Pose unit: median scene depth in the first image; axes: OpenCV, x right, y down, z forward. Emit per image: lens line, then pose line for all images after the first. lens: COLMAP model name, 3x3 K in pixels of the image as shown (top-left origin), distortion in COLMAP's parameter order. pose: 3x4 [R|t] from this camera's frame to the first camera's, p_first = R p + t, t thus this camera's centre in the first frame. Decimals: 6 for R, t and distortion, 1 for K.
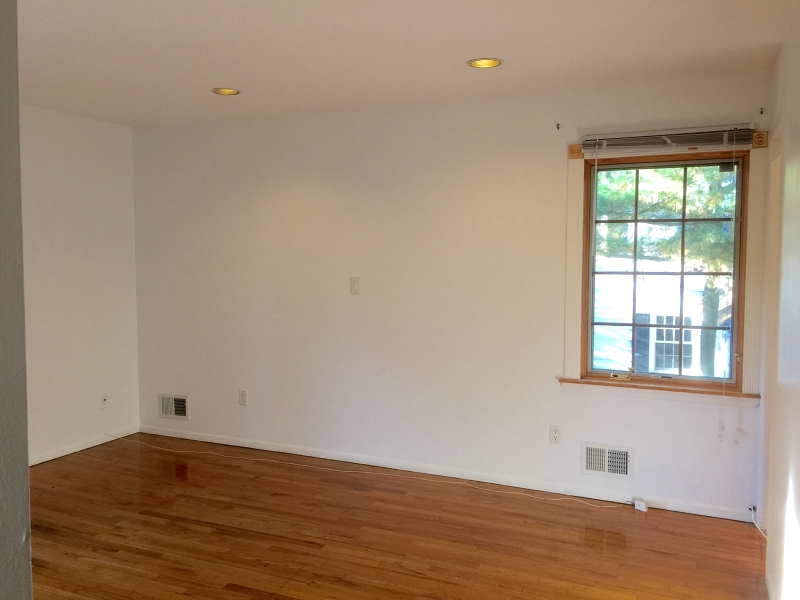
lens RADIAL K [[686.2, 0, 400.0], [0, 686.2, 300.0], [0, 0, 1]] dist [0.073526, -0.127806]
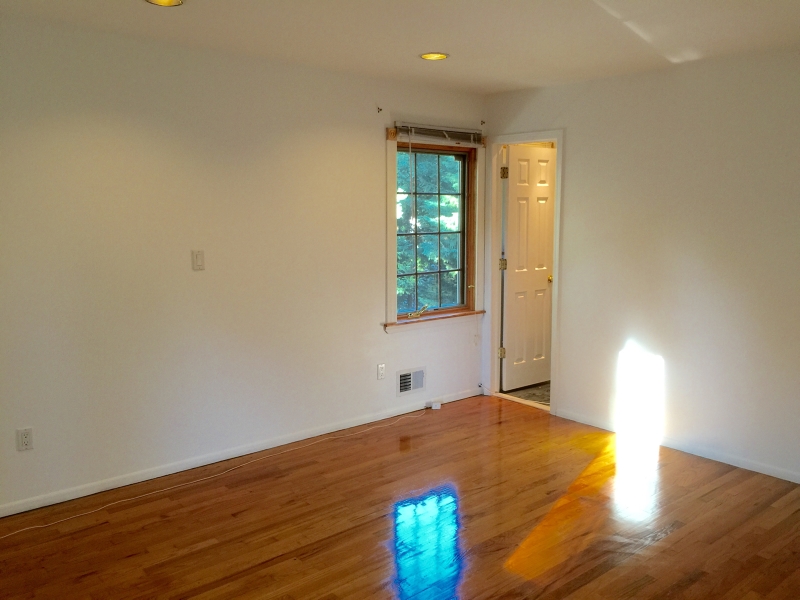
lens RADIAL K [[686.2, 0, 400.0], [0, 686.2, 300.0], [0, 0, 1]] dist [0.073526, -0.127806]
pose [[0.418765, -0.120893, 0.900012, -0.845279], [0.063847, 0.992566, 0.103618, -0.051163], [-0.905847, 0.014072, 0.423370, 0.479808]]
